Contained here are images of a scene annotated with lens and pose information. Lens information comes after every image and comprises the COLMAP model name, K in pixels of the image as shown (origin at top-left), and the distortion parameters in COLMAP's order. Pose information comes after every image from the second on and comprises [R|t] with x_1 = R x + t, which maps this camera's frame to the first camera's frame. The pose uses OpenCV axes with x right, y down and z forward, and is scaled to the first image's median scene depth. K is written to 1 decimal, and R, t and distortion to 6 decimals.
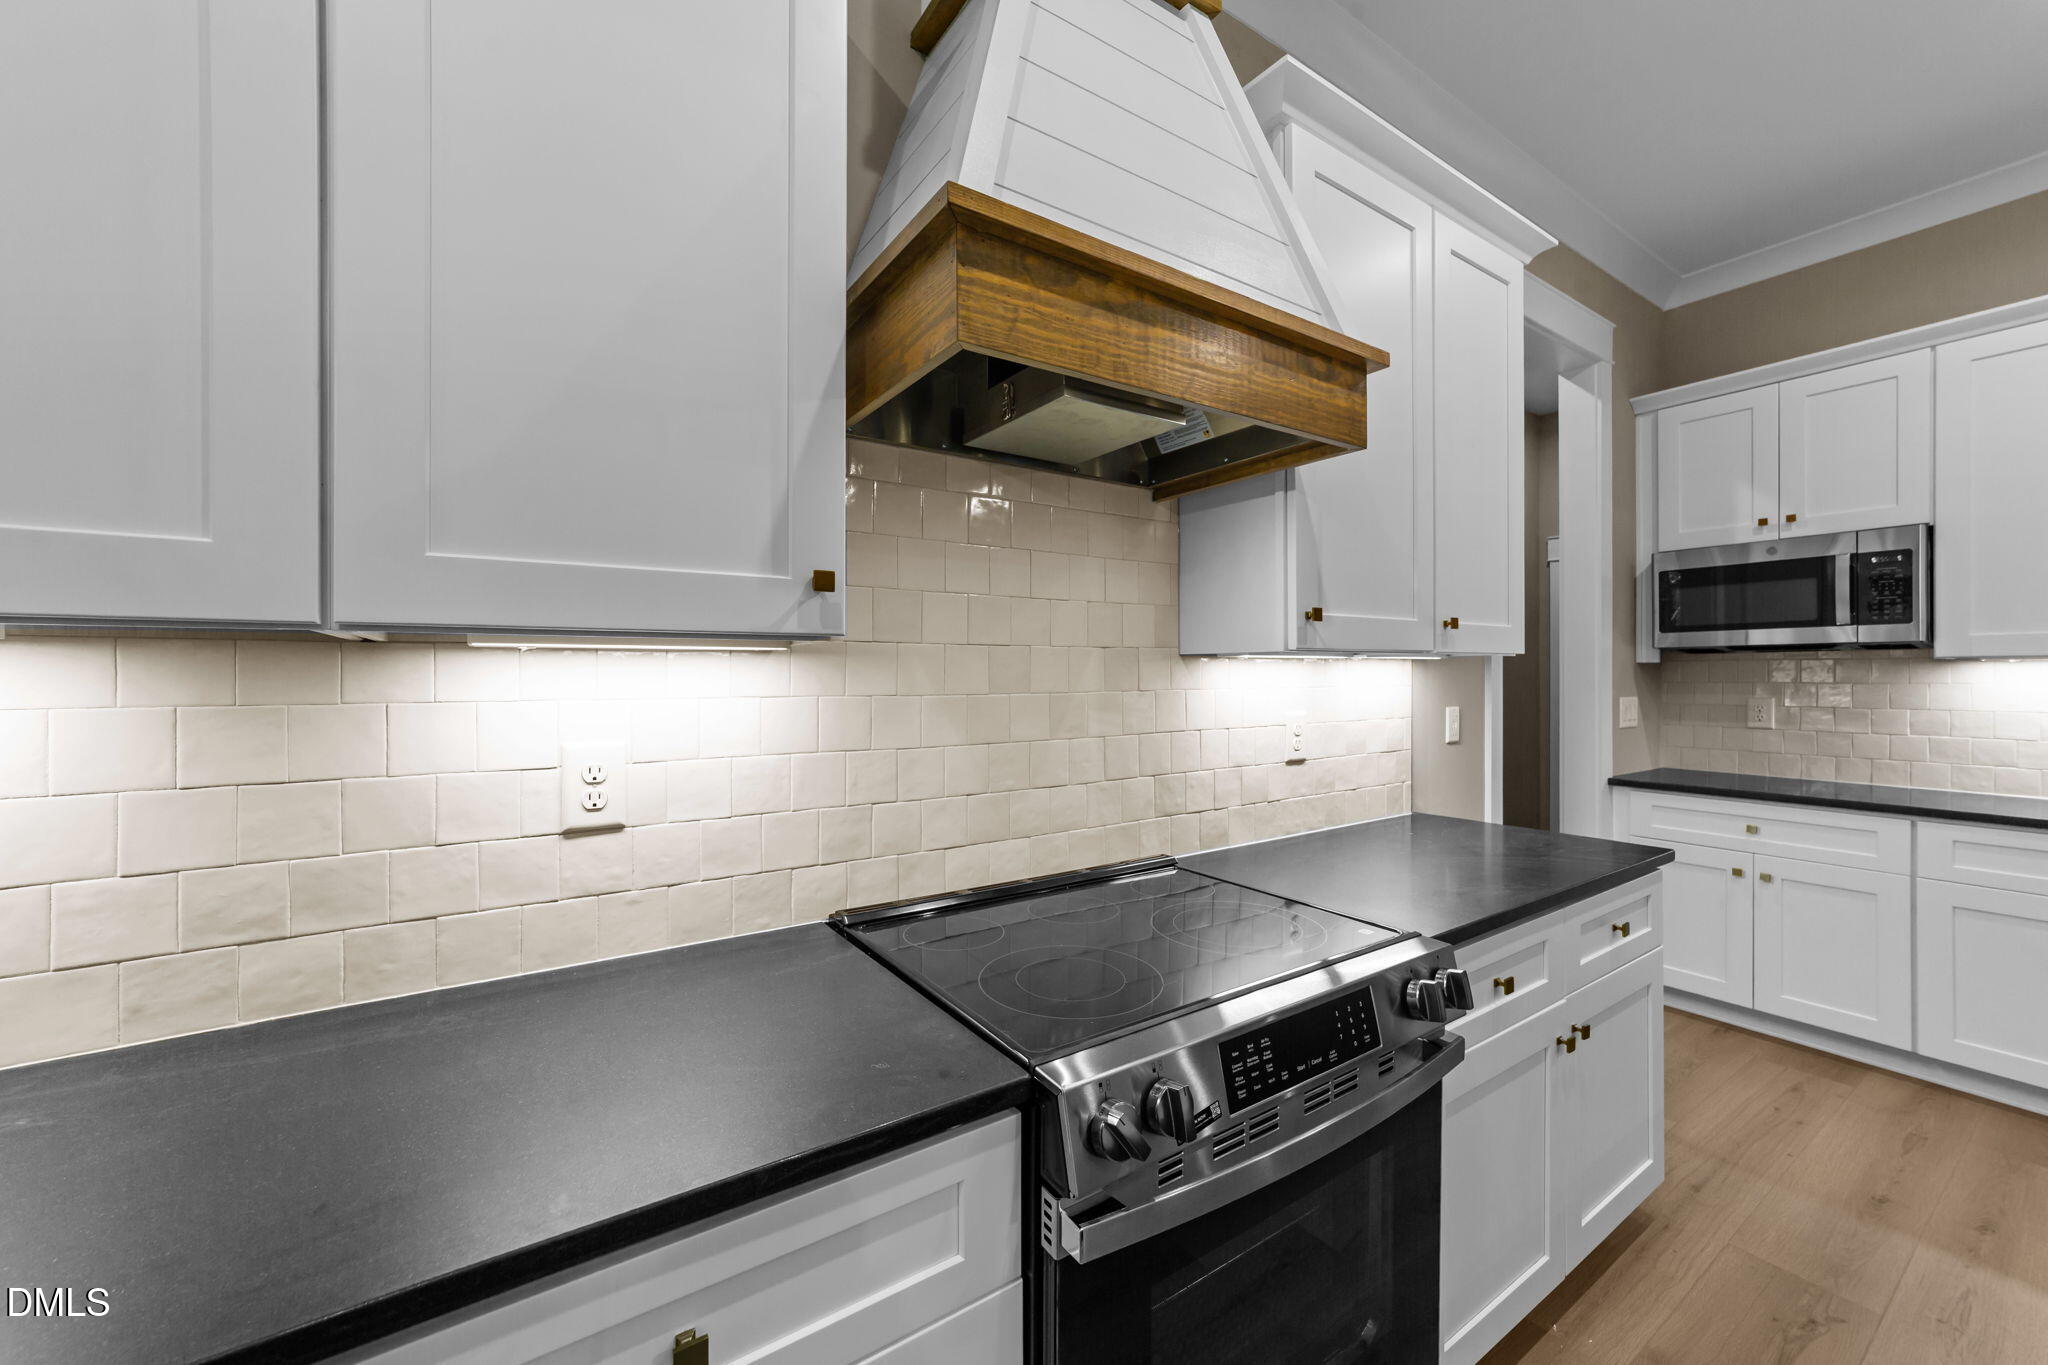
lens RADIAL K [[791.8, 0, 1025.1], [0, 791.8, 662.9], [0, 0, 1]] dist [-0.001704, -0.000023]
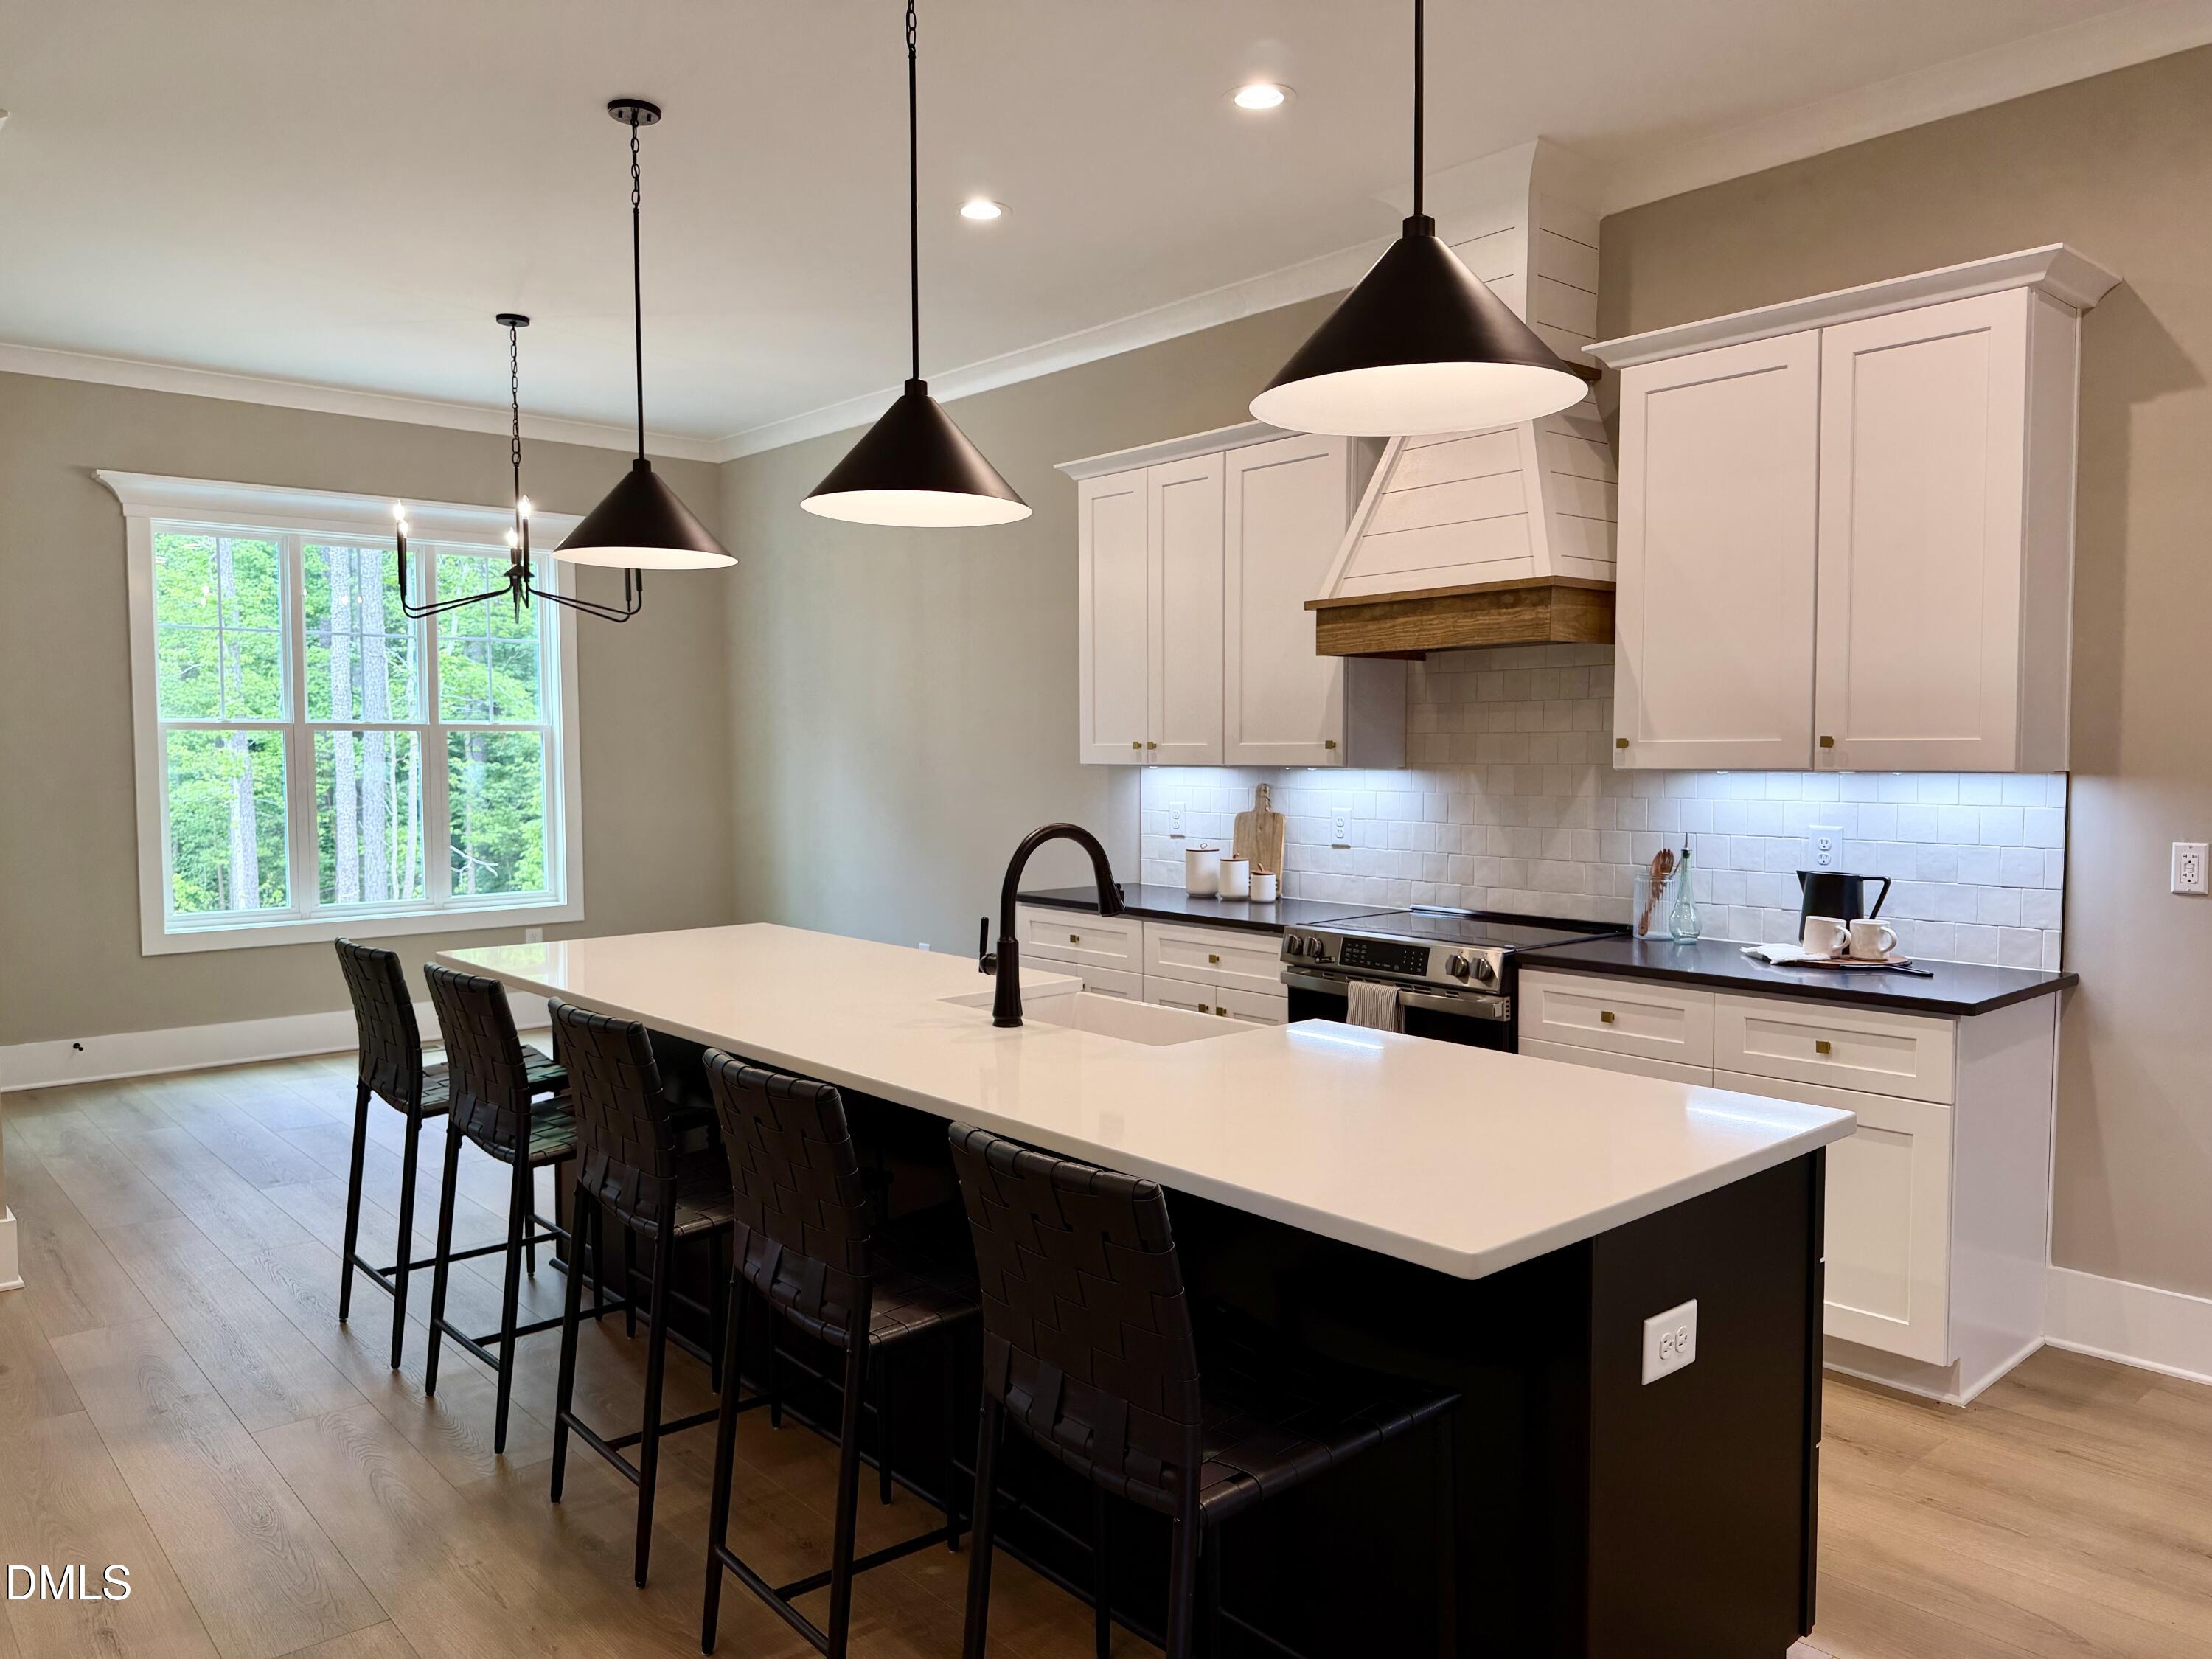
lens RADIAL K [[1543.6, 0, 1106.3], [0, 1543.6, 836.0], [0, 0, 1]] dist [0.028379, -0.008714]
pose [[0.136004, 0.035880, -0.990058, 3.274776], [-0.012604, 0.999326, 0.034484, 0.024342], [0.990628, 0.007788, 0.136365, -0.274979]]
